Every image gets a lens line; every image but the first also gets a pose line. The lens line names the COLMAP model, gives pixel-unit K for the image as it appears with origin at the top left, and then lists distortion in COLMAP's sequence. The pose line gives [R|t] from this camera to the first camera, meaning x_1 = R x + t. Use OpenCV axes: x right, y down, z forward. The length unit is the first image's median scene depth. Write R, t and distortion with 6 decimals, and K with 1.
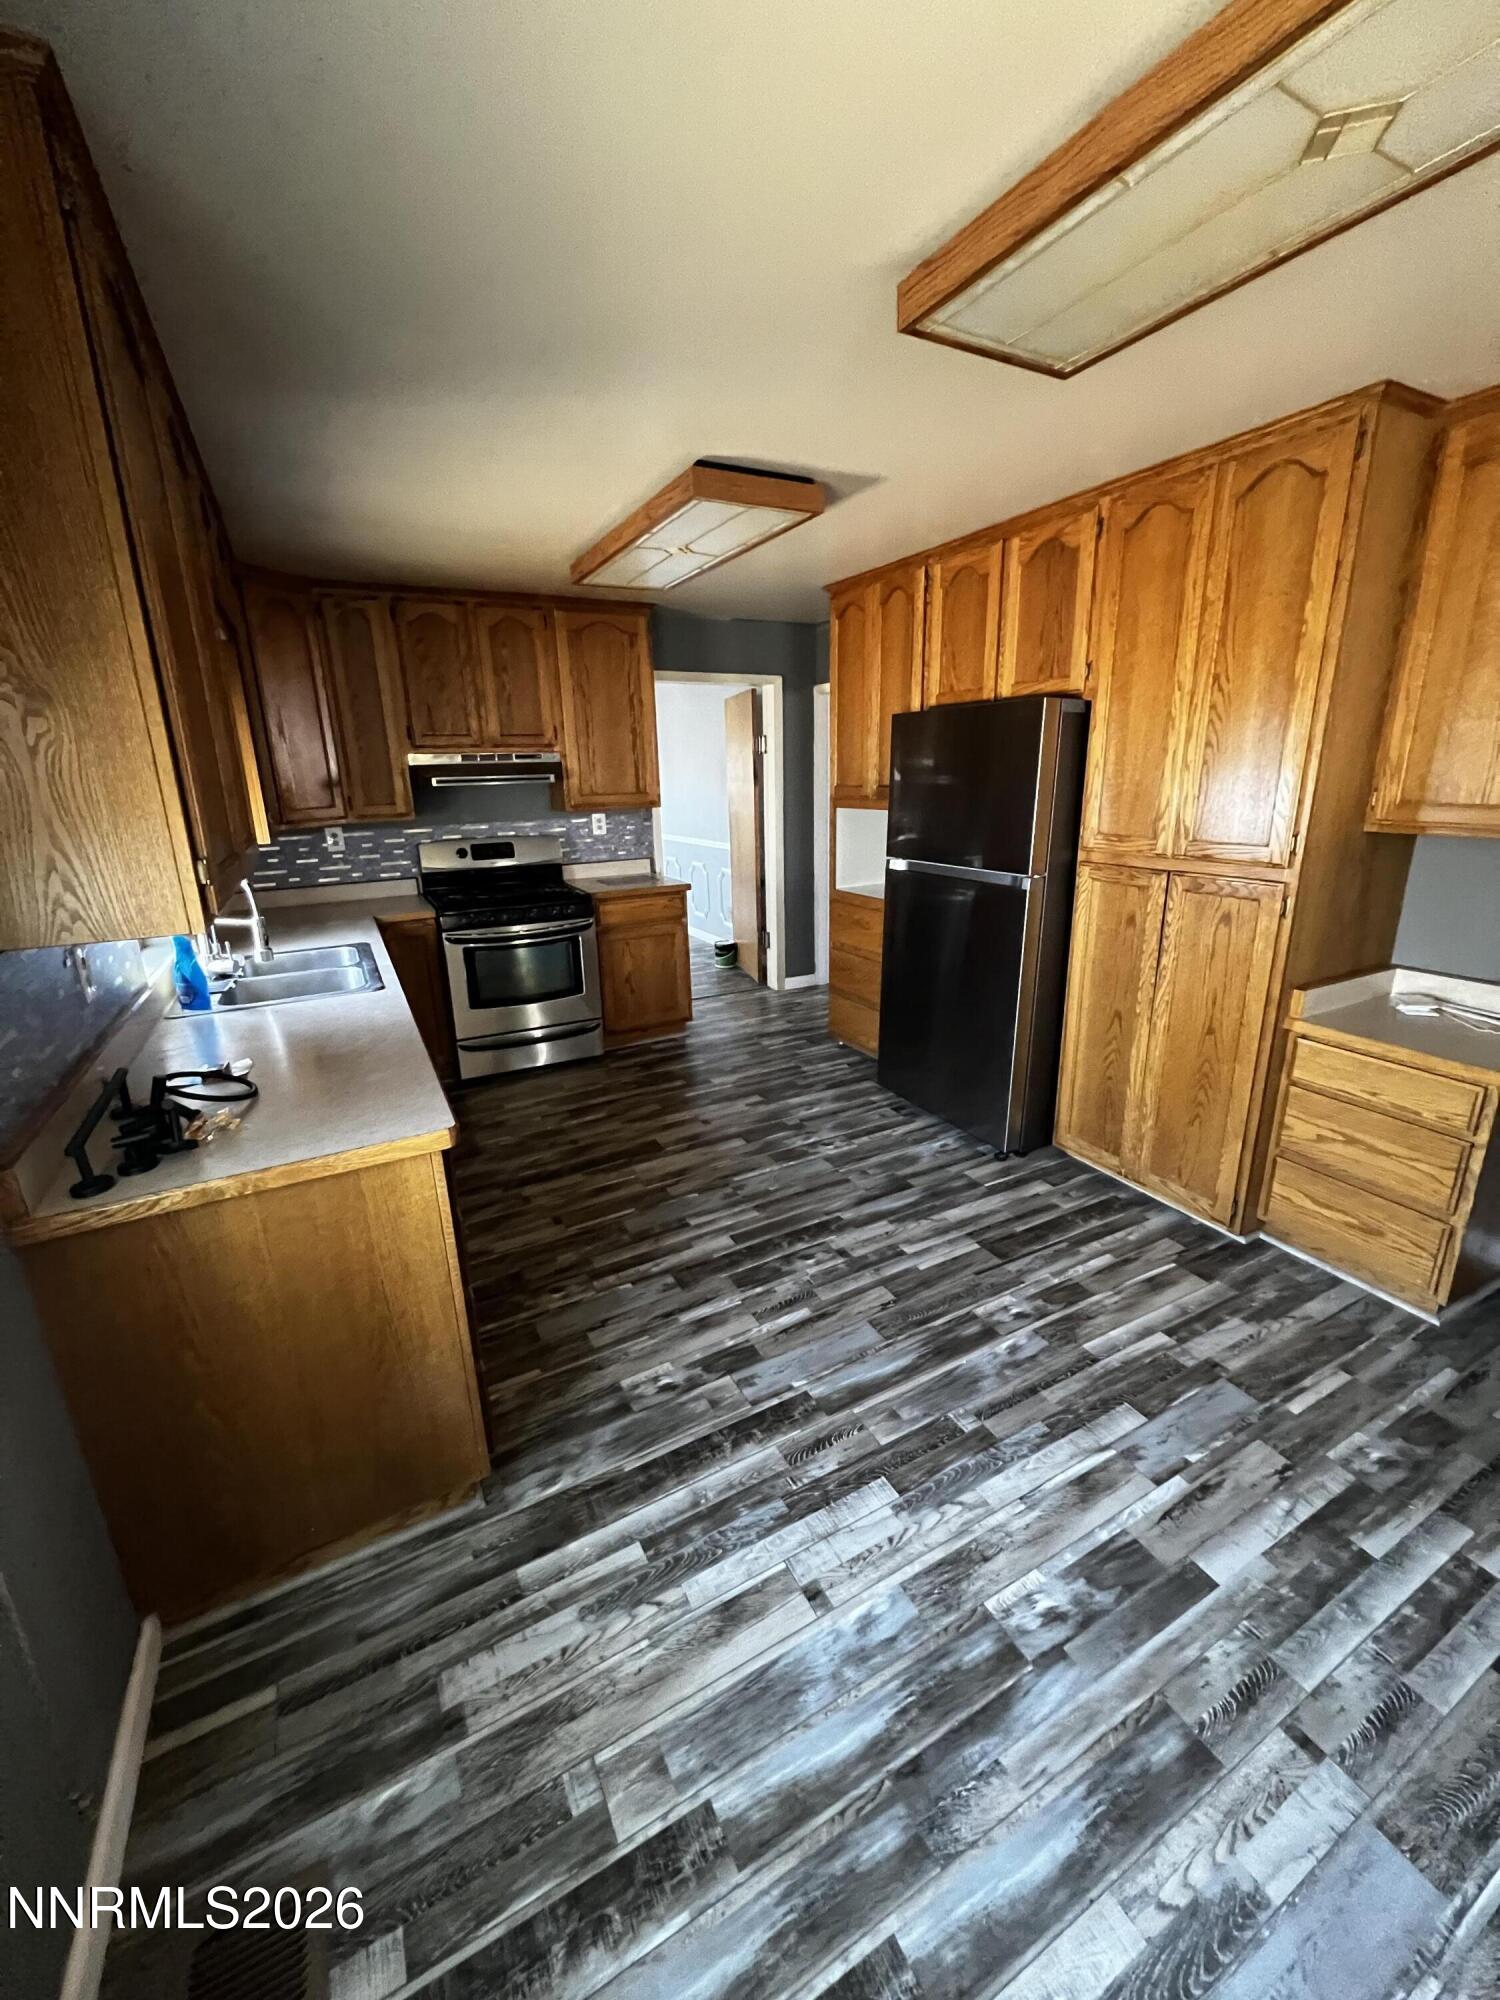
lens RADIAL K [[800.4, 0, 757.4], [0, 800.4, 997.0], [0, 0, 1]] dist [-0.001850, 0.000463]
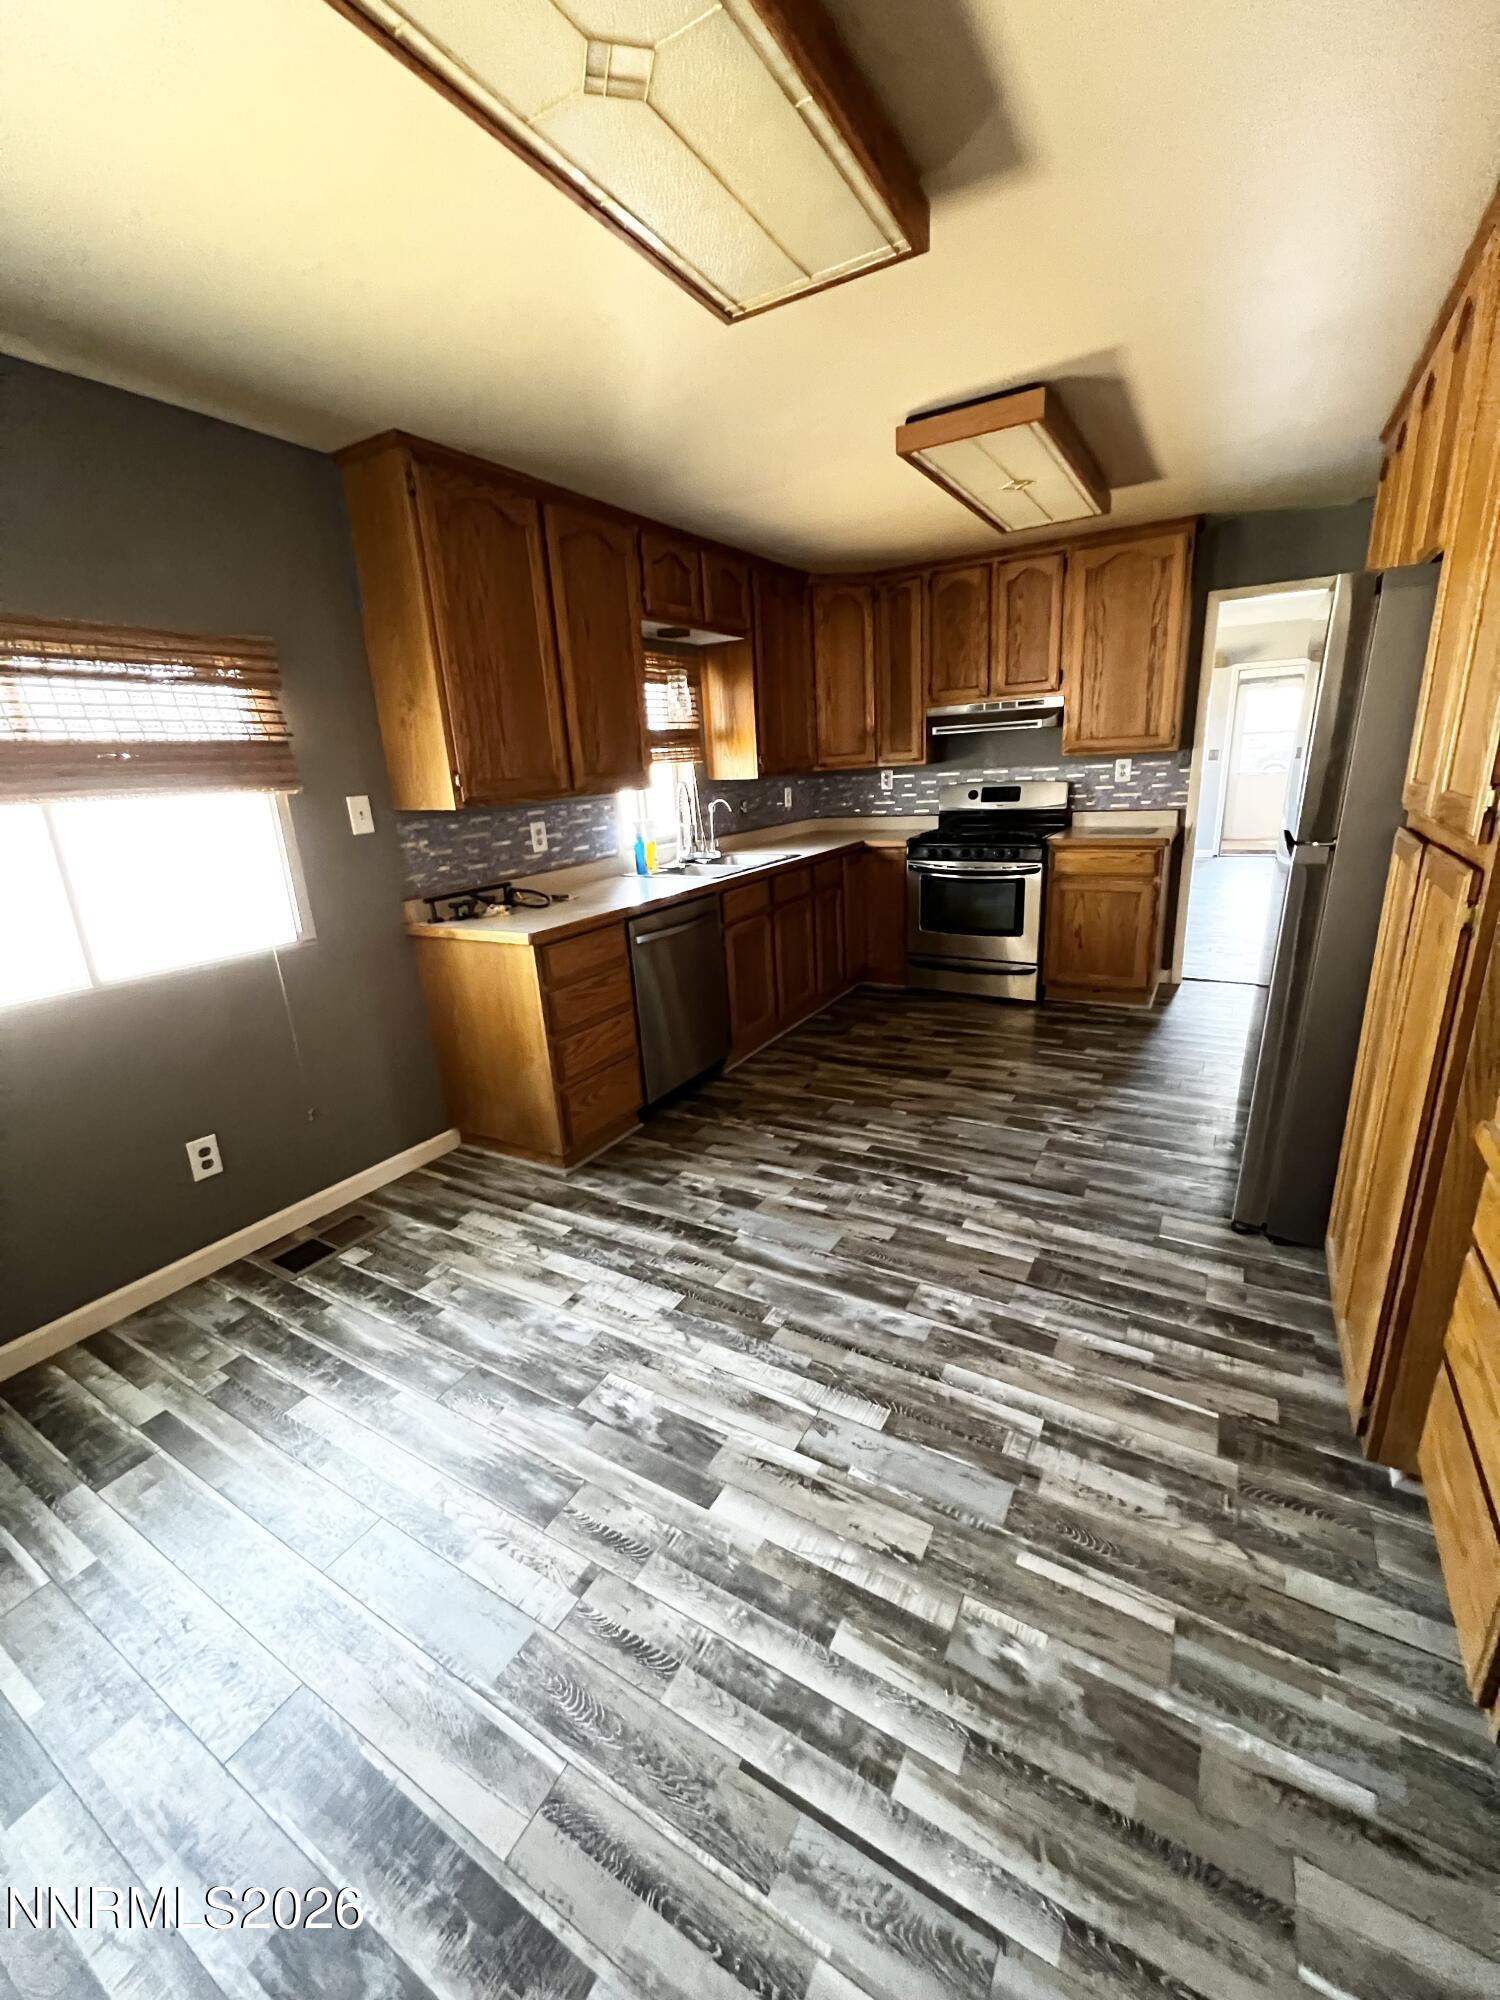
lens RADIAL K [[800.4, 0, 759.1], [0, 800.4, 999.1], [0, 0, 1]] dist [-0.001850, 0.000463]
pose [[0.521411, 0.241053, -0.818550, 1.006743], [-0.193187, 0.967709, 0.161919, -0.059623], [0.831149, 0.073707, 0.551143, 0.342288]]
